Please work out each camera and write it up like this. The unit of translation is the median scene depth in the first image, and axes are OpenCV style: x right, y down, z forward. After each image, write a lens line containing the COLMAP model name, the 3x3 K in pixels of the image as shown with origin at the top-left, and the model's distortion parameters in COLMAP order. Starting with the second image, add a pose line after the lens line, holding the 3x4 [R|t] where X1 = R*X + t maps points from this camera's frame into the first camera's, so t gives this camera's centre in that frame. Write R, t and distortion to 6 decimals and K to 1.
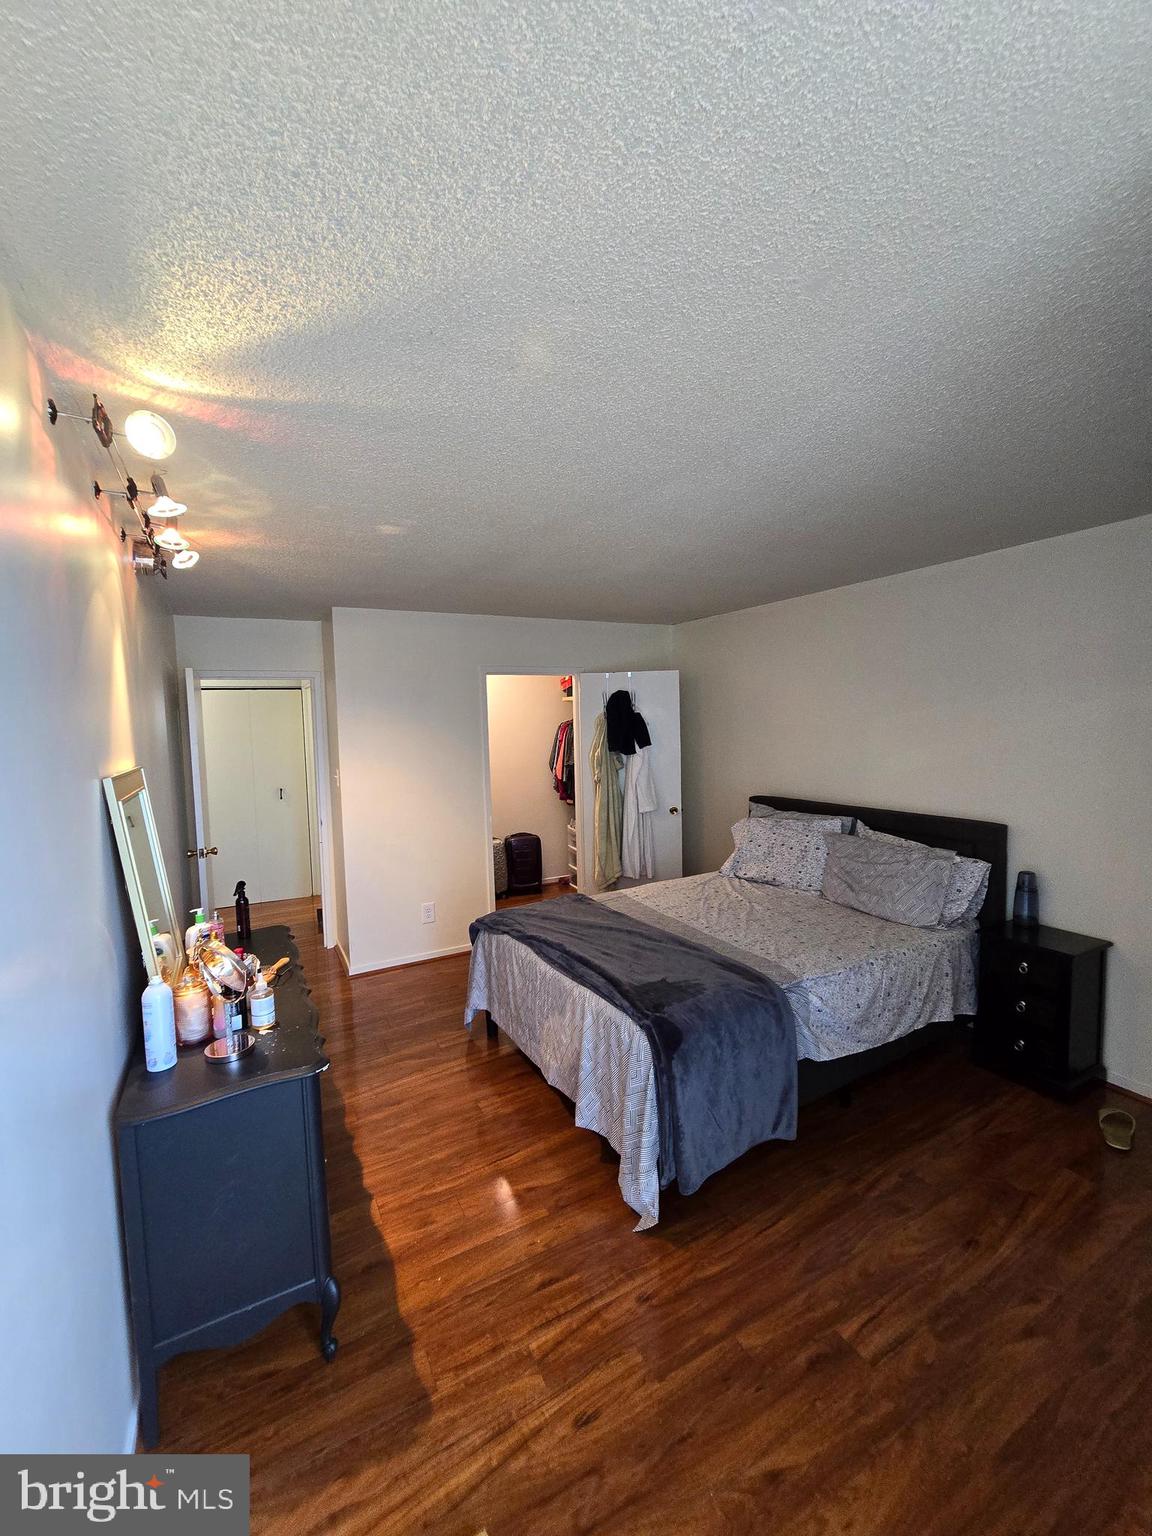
lens RADIAL K [[634.5, 0, 573.7], [0, 634.5, 764.8], [0, 0, 1]] dist [-0.005178, 0.000338]
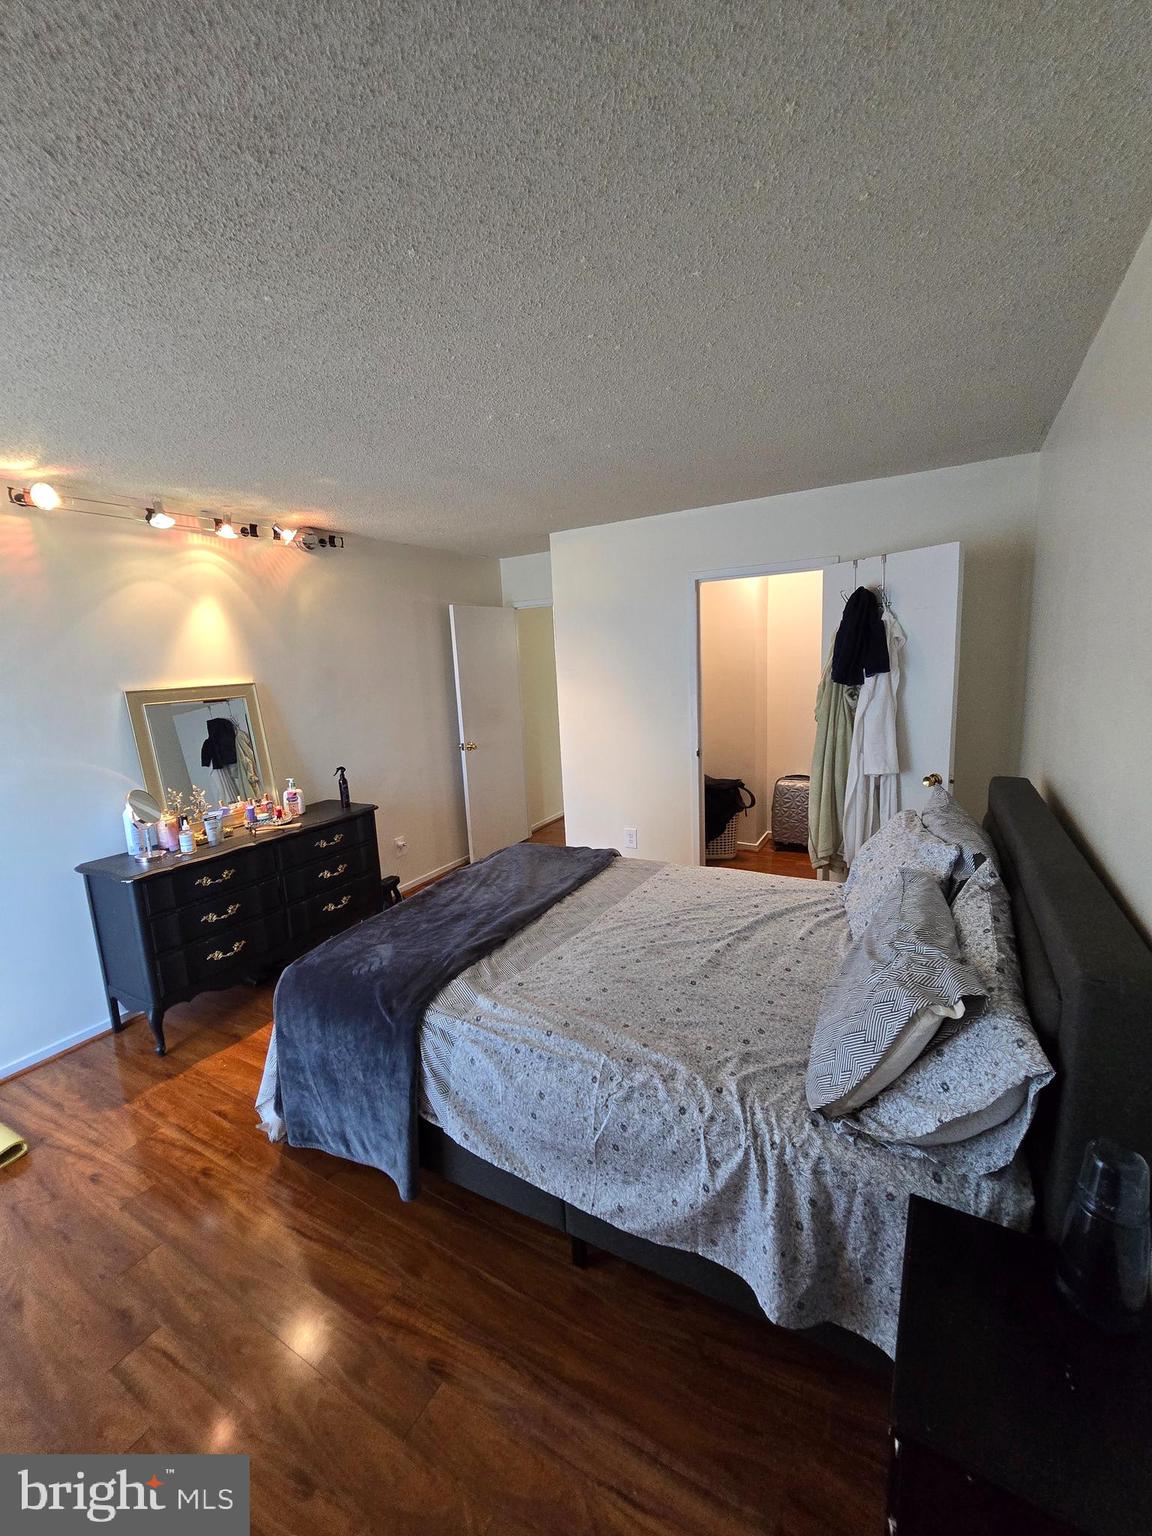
lens RADIAL K [[634.5, 0, 573.7], [0, 634.5, 764.8], [0, 0, 1]] dist [-0.005178, 0.000338]
pose [[0.509598, 0.150474, -0.847152, 1.011881], [-0.024500, 0.986727, 0.160528, -0.063342], [0.860064, -0.061050, 0.506521, 0.803617]]
